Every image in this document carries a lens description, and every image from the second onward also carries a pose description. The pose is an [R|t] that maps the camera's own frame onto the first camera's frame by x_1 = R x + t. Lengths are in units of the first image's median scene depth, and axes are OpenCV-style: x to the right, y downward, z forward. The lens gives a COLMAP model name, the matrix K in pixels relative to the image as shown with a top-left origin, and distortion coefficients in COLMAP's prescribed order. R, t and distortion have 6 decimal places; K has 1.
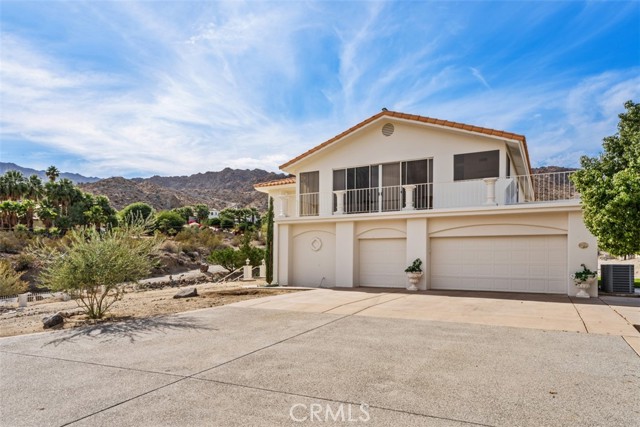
lens RADIAL K [[541.9, 0, 319.9], [0, 541.9, 213.9], [0, 0, 1]] dist [0.002157, 0.001517]
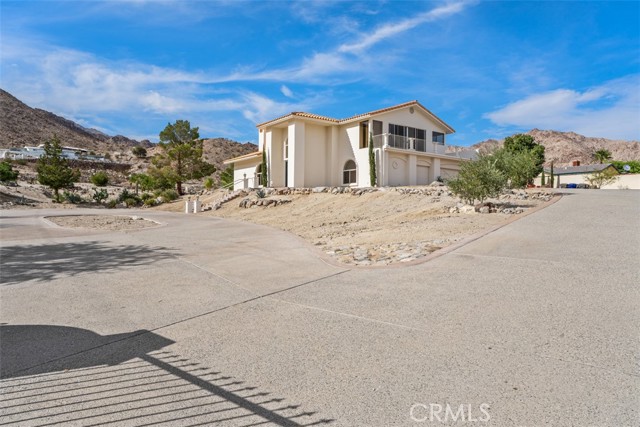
lens RADIAL K [[405.5, 0, 319.1], [0, 405.5, 213.1], [0, 0, 1]] dist [-0.003174, -0.000116]
pose [[0.020851, -0.056526, 0.998183, -1.372227], [-0.038075, 0.997631, 0.057290, 0.153615], [-0.999057, -0.039200, 0.018649, 1.183804]]
